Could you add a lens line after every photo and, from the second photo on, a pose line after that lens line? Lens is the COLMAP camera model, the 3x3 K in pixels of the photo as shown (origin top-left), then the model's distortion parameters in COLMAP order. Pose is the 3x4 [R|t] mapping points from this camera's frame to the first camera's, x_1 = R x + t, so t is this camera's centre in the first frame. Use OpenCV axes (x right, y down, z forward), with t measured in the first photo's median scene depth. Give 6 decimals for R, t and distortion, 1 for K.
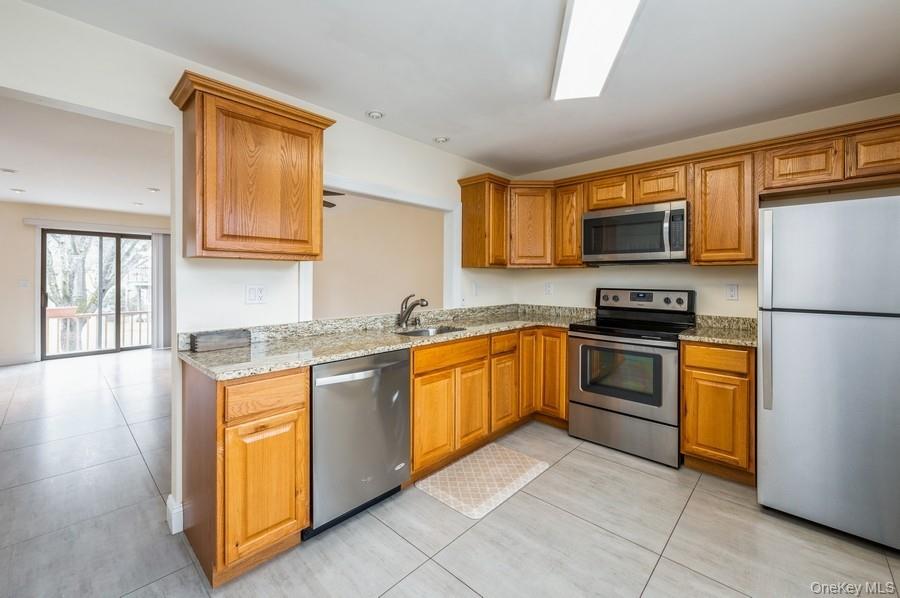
lens RADIAL K [[364.9, 0, 457.6], [0, 364.9, 278.1], [0, 0, 1]] dist [-0.000944, -0.000008]
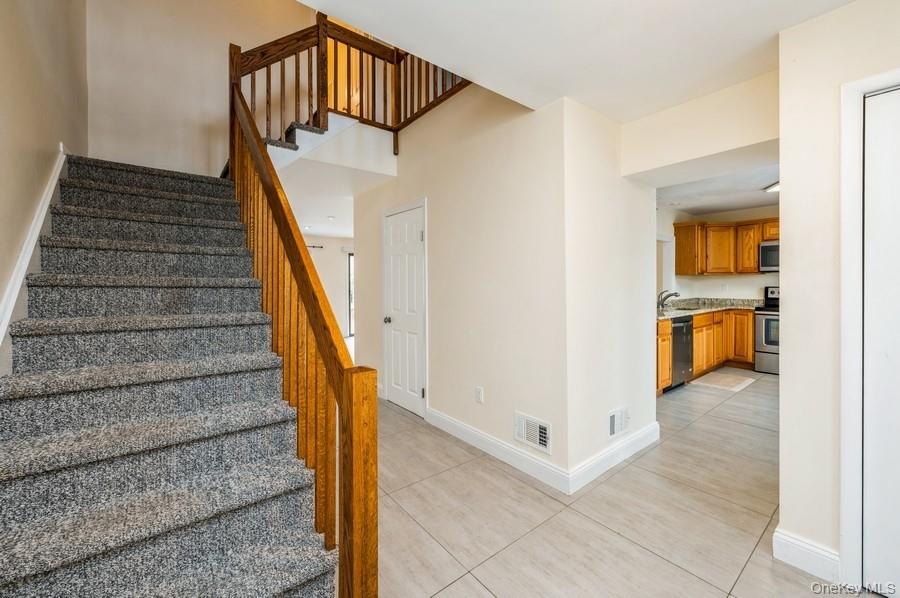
lens RADIAL K [[364.9, 0, 451.8], [0, 364.9, 285.5], [0, 0, 1]] dist [-0.000944, -0.000008]
pose [[0.989441, -0.007551, -0.144742, -0.793911], [0.008536, 0.999944, 0.006191, -0.000237], [0.144687, -0.007362, 0.989450, -0.843796]]
